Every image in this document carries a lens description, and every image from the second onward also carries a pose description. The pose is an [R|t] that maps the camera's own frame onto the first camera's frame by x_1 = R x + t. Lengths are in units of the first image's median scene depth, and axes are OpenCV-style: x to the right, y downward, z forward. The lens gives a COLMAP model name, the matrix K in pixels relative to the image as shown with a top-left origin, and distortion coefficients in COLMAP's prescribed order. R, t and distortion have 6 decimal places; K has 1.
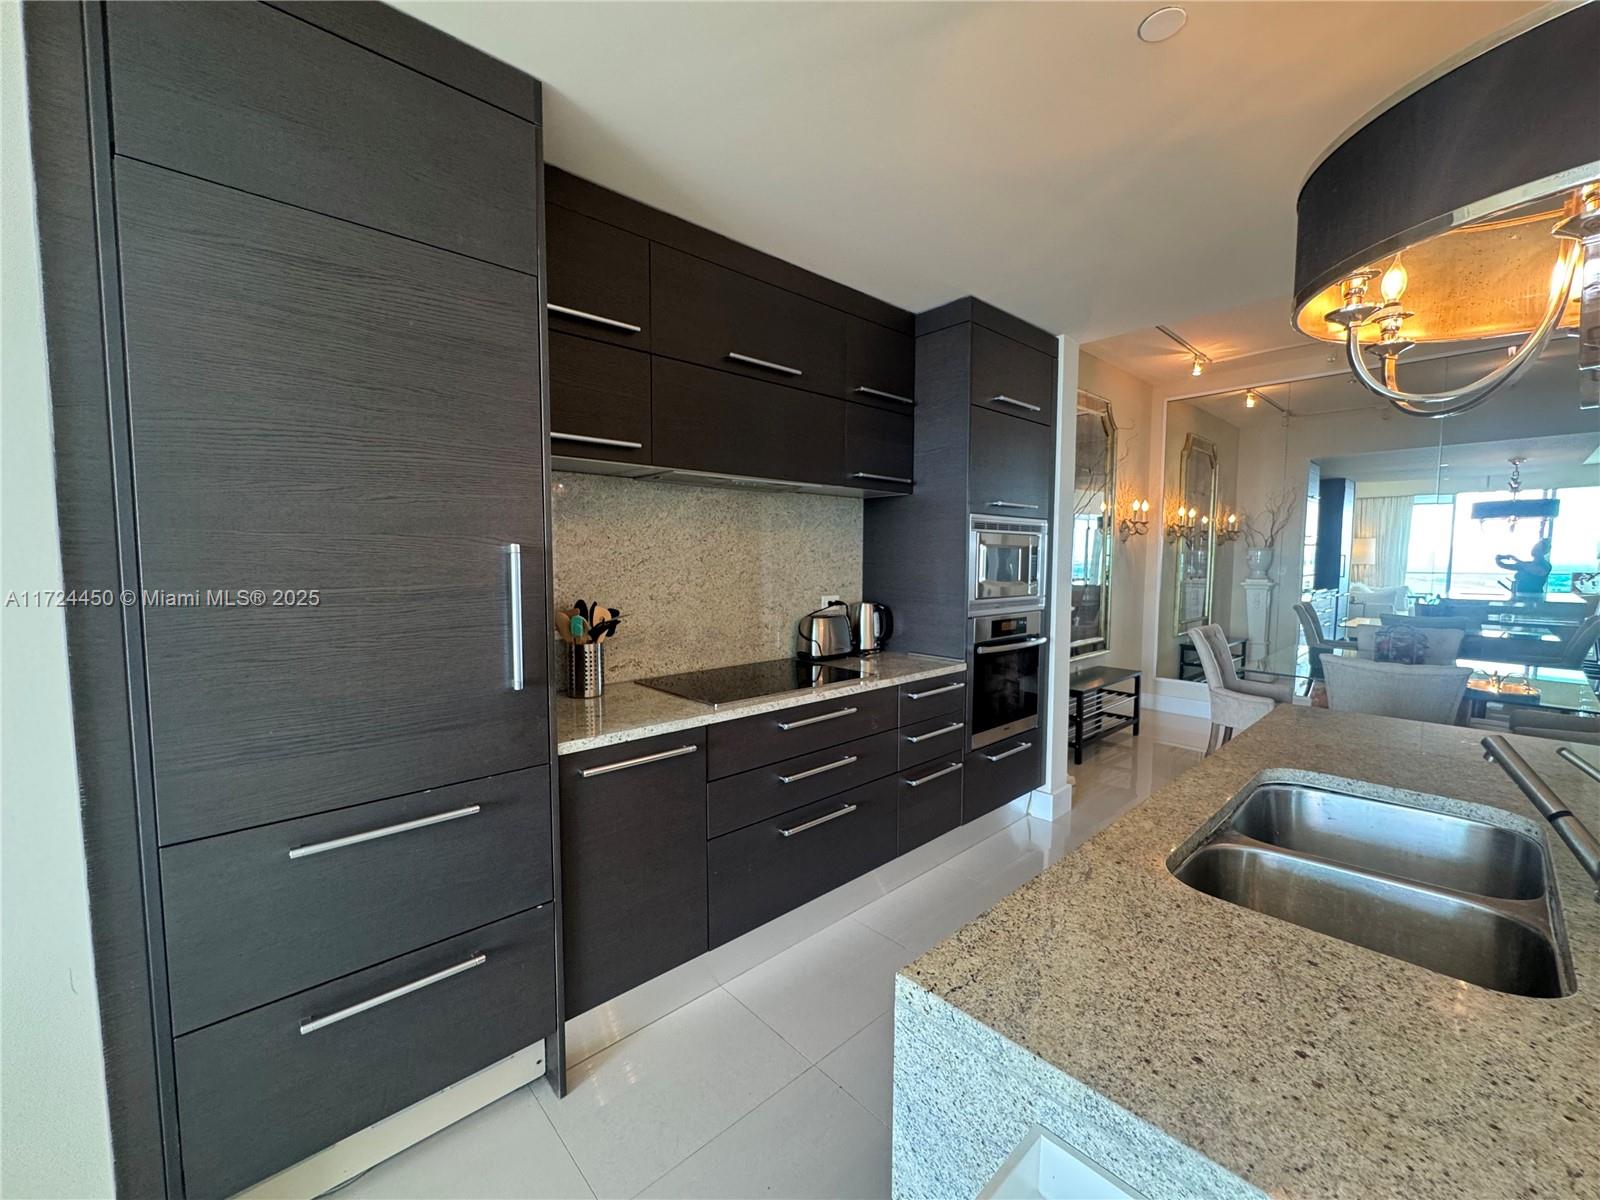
lens RADIAL K [[639.9, 0, 800.0], [0, 639.9, 600.0], [0, 0, 1]] dist [-0.000192, -0.000039]
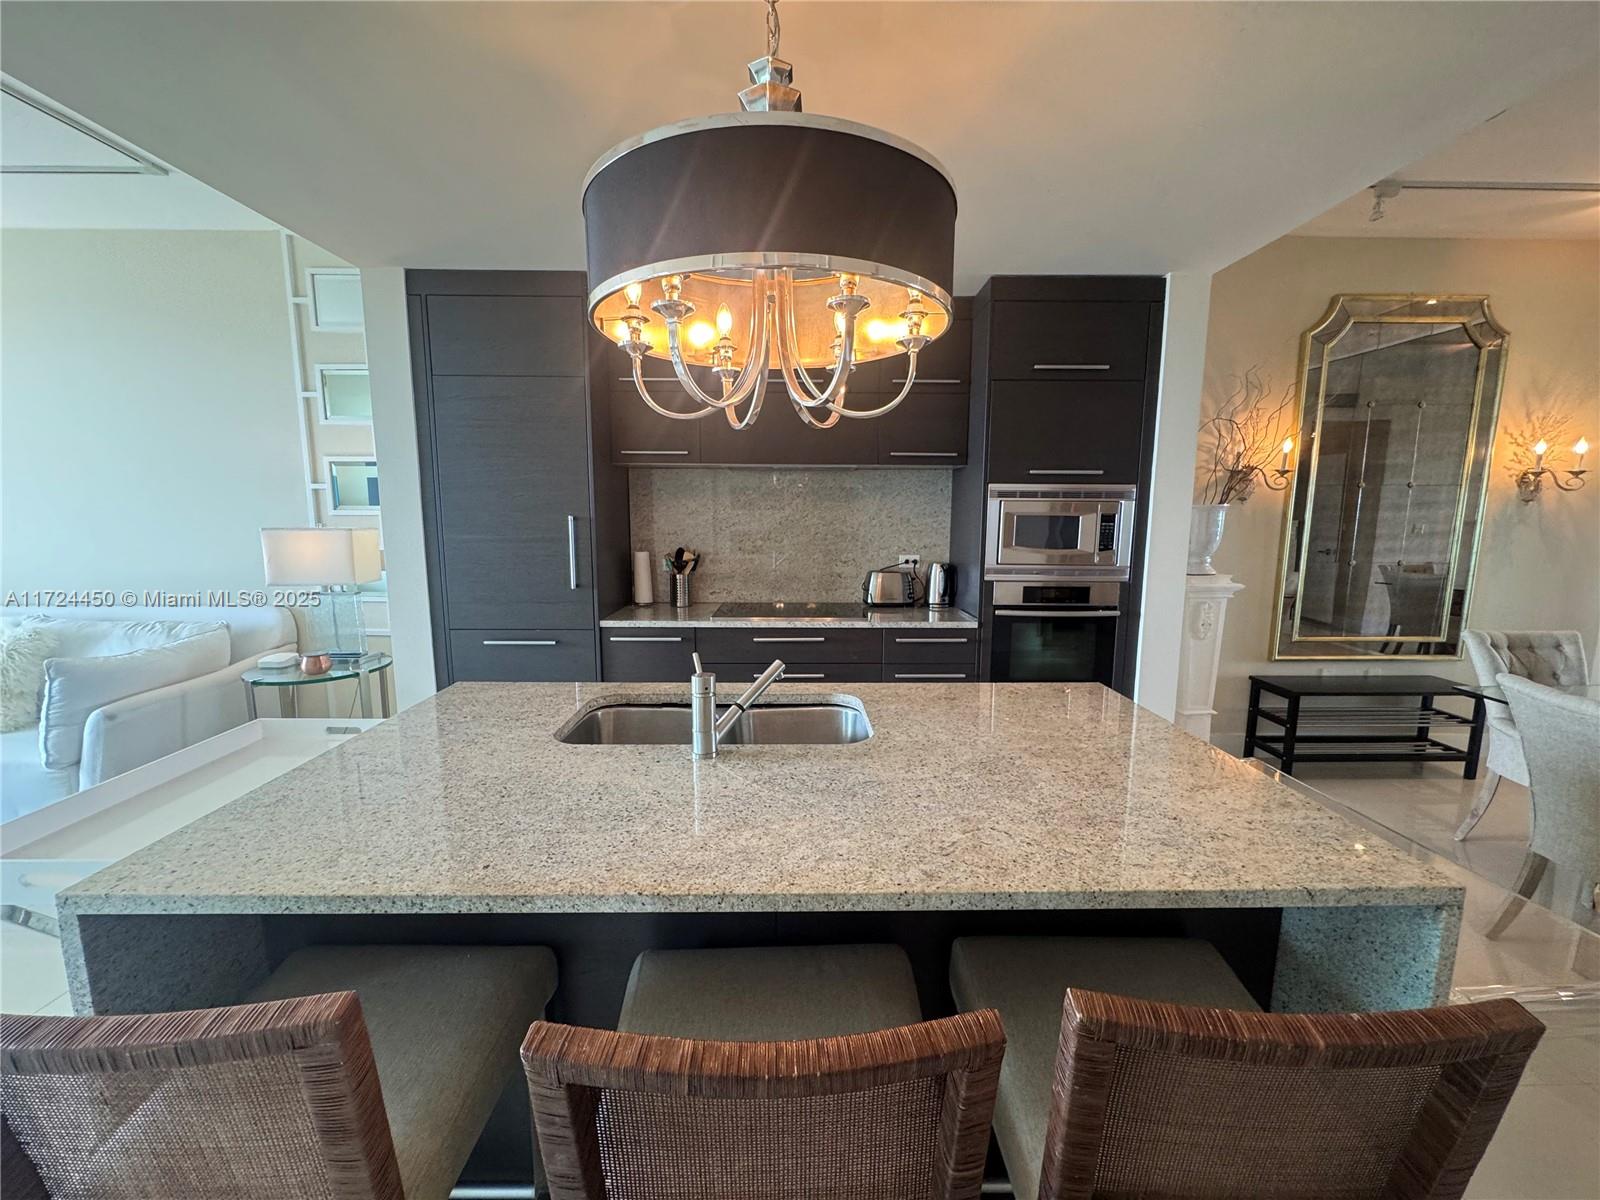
lens RADIAL K [[639.9, 0, 800.0], [0, 639.9, 600.0], [0, 0, 1]] dist [-0.000192, -0.000039]
pose [[0.748228, 0.093147, -0.656870, 0.674397], [-0.049117, 0.995155, 0.085170, -0.014733], [0.661621, -0.031463, 0.749178, -0.018334]]
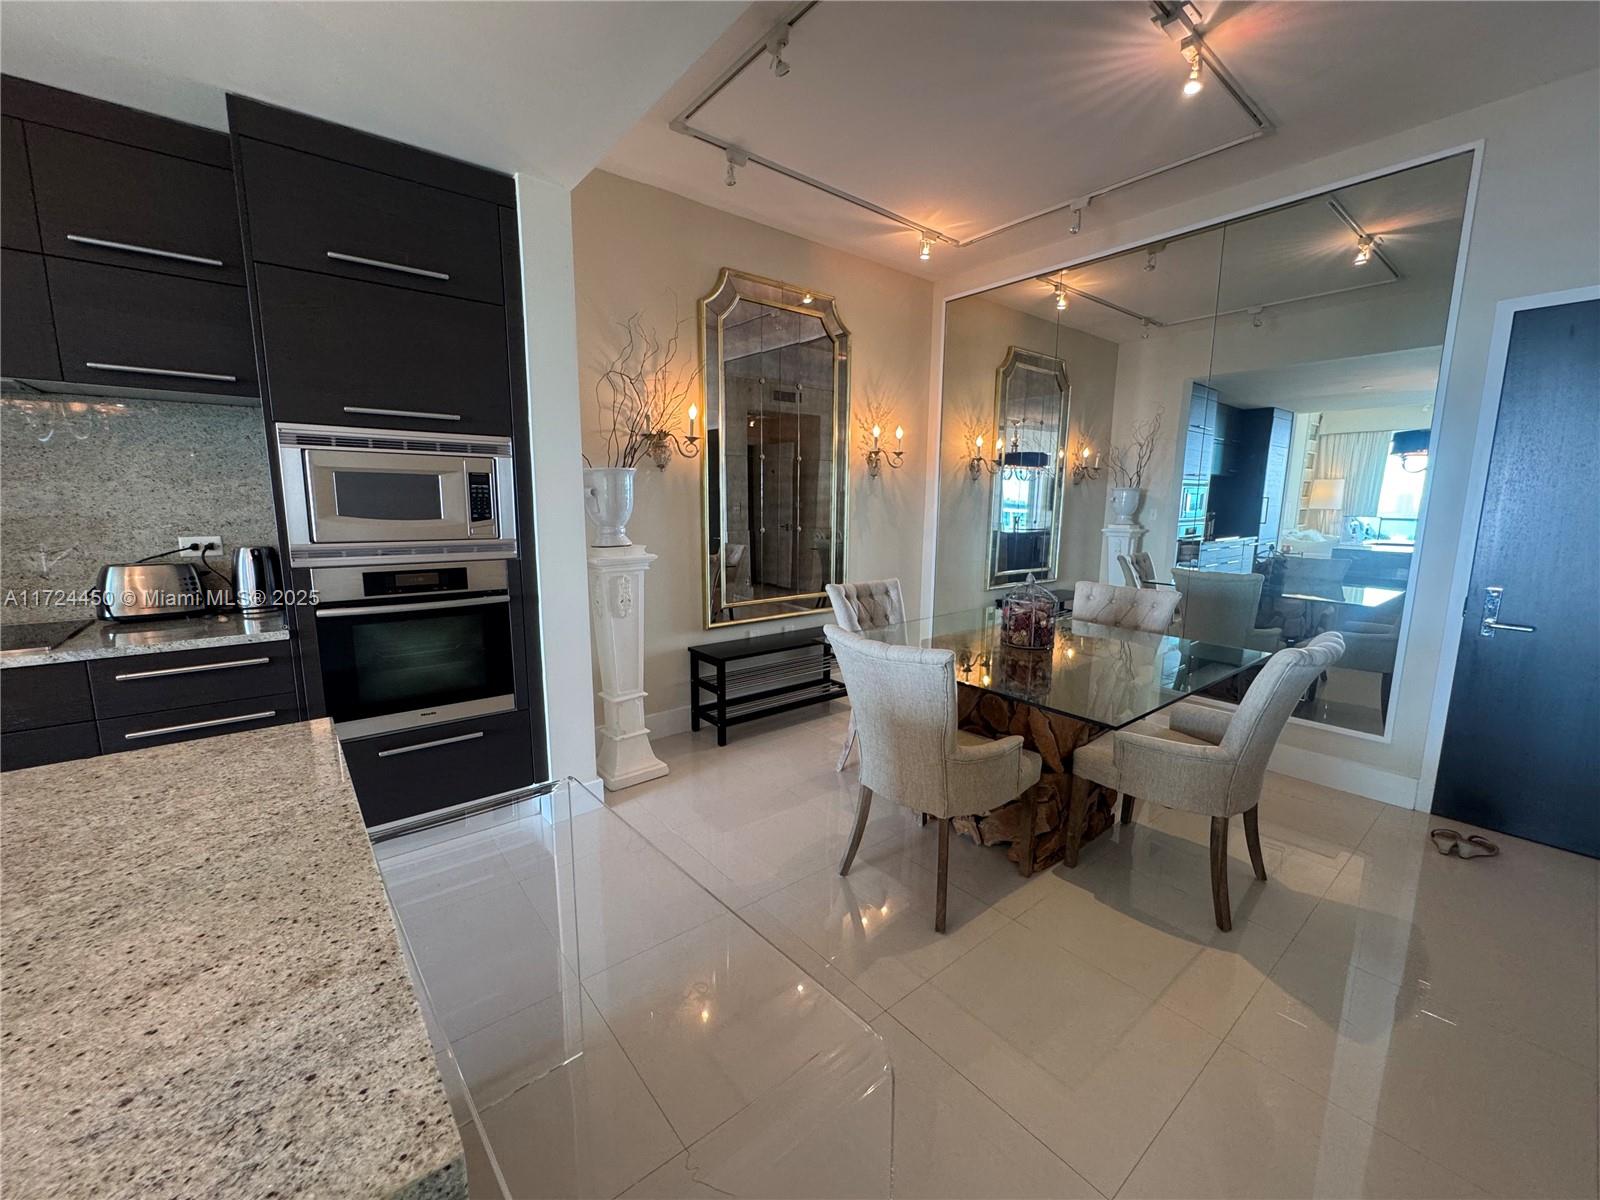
lens RADIAL K [[639.9, 0, 800.0], [0, 639.9, 600.0], [0, 0, 1]] dist [-0.000192, -0.000039]
pose [[0.998438, 0.014441, -0.053978, 0.798955], [-0.009742, 0.996218, 0.086340, -0.004203], [0.055021, -0.085679, 0.994802, 0.273767]]
